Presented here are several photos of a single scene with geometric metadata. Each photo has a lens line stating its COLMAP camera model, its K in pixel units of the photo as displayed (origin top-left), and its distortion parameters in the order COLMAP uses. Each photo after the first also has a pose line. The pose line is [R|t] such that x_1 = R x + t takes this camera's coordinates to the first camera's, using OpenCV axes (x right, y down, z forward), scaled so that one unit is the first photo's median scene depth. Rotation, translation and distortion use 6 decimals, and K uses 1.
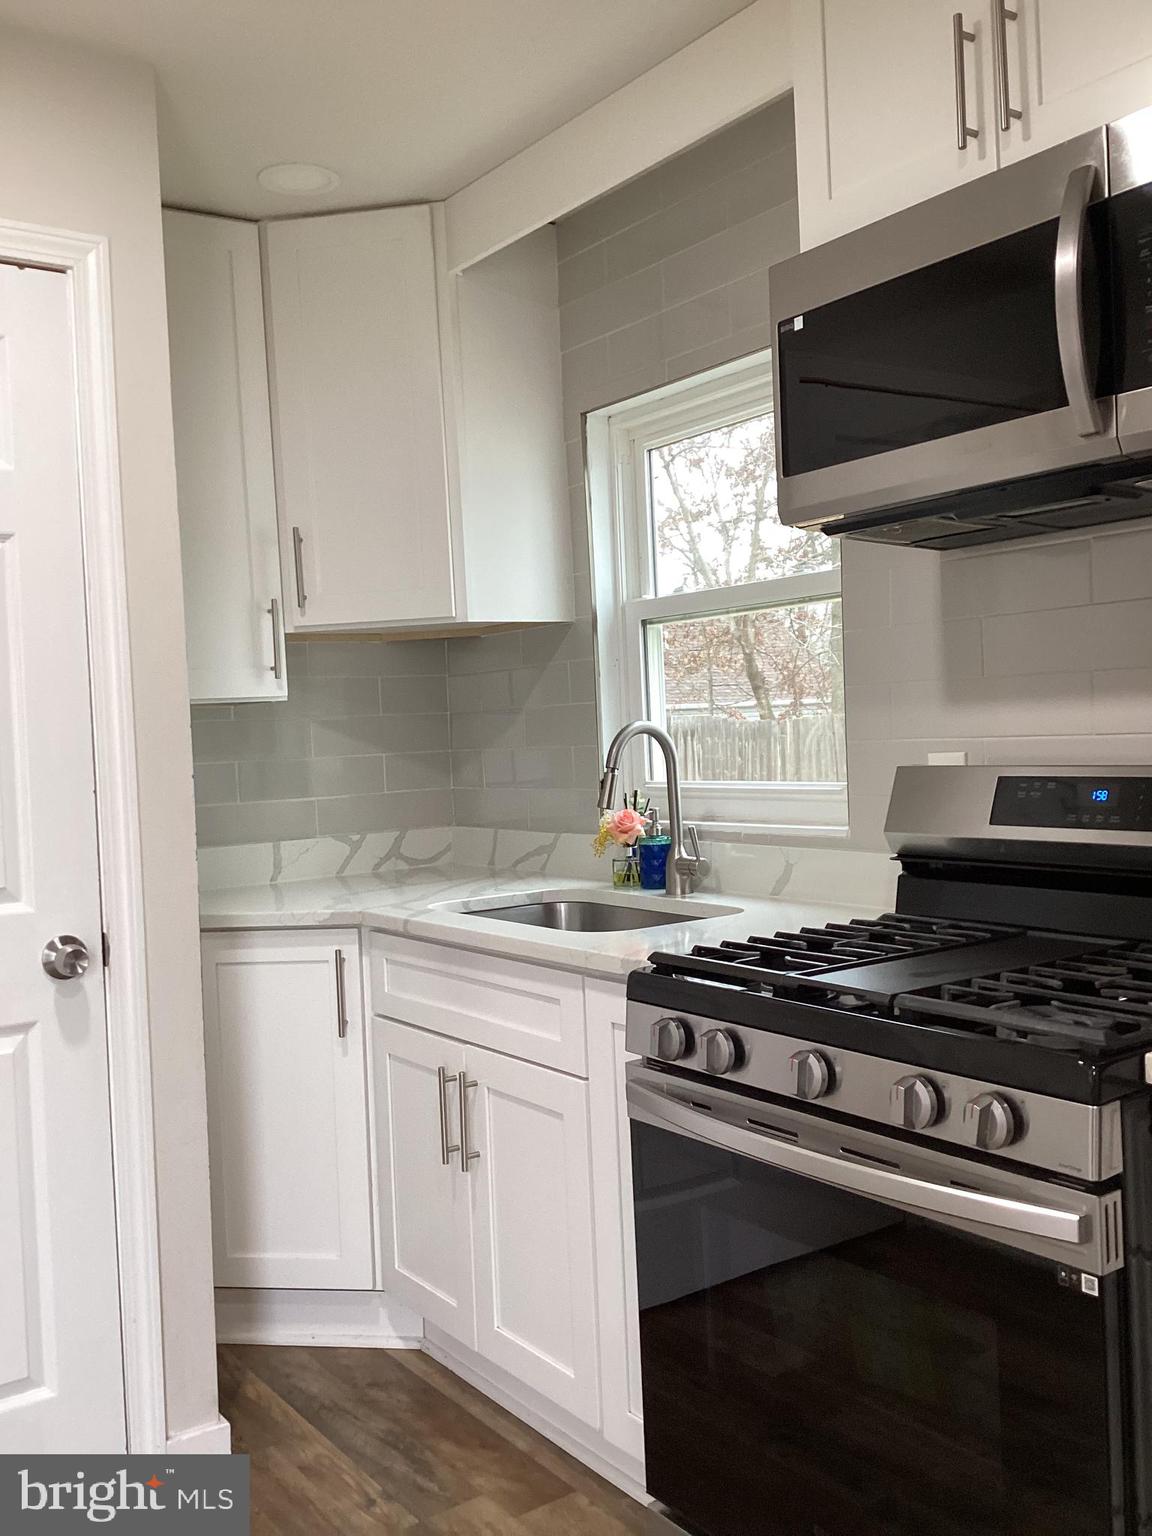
lens RADIAL K [[1380.4, 0, 576.0], [0, 1380.4, 768.0], [0, 0, 1]] dist [0.102699, -0.180474]
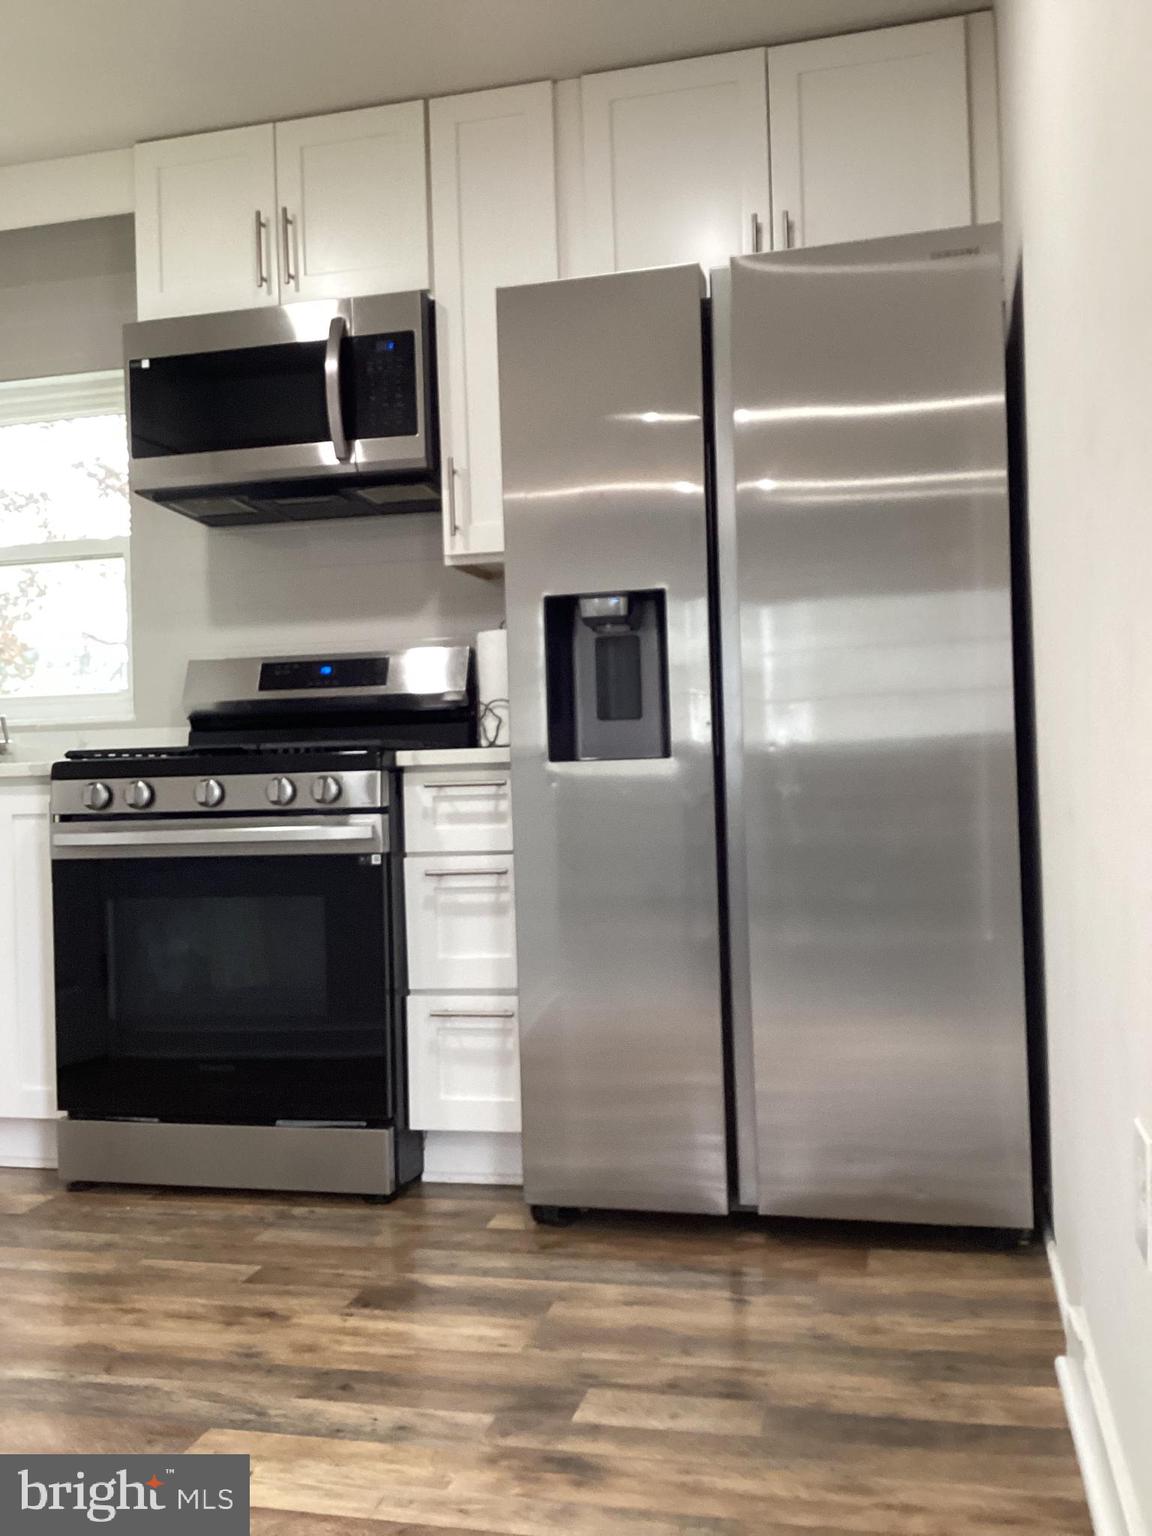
lens RADIAL K [[1392.6, 0, 571.3], [0, 1392.6, 775.5], [0, 0, 1]] dist [0.101466, -0.152105]
pose [[0.763459, 0.026271, 0.645322, -0.419457], [0.014034, 0.998262, -0.057241, 0.207773], [-0.645704, 0.052758, 0.761763, -0.427035]]
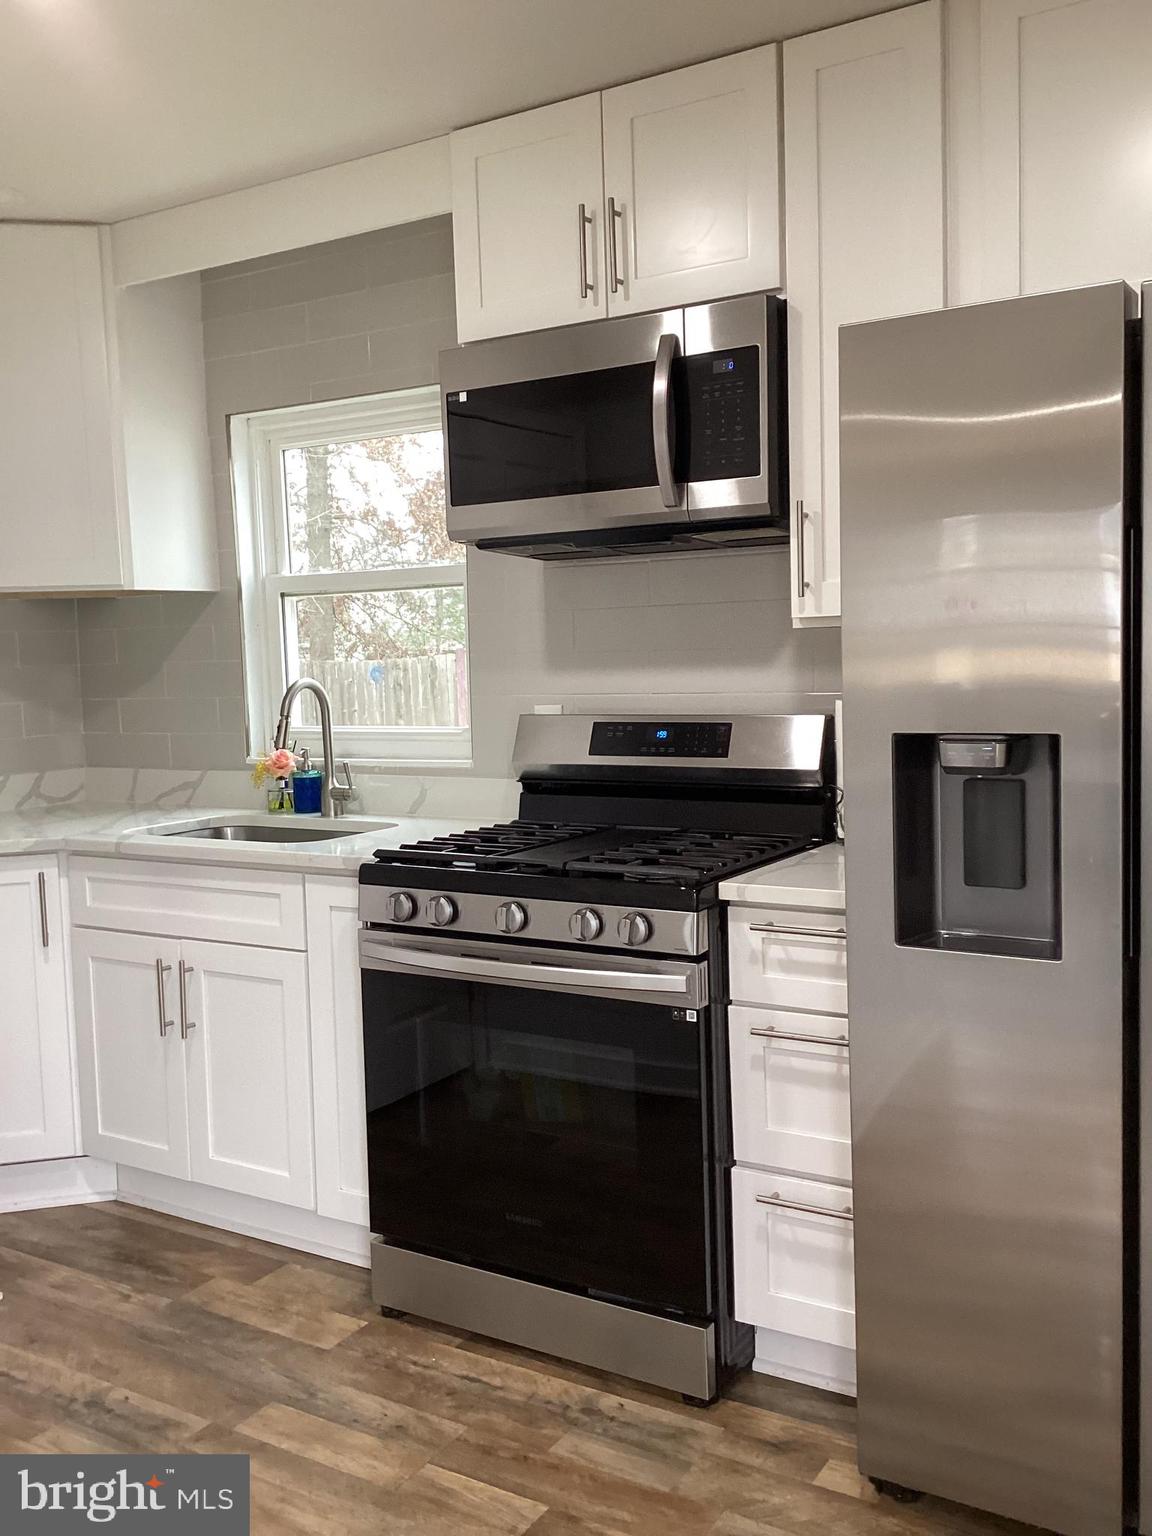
lens RADIAL K [[1392.6, 0, 571.3], [0, 1392.6, 775.5], [0, 0, 1]] dist [0.101466, -0.152105]
pose [[0.924876, -0.019745, 0.379755, -0.239436], [0.002097, 0.998901, 0.046830, -0.005655], [-0.380262, -0.042516, 0.923901, -0.300525]]
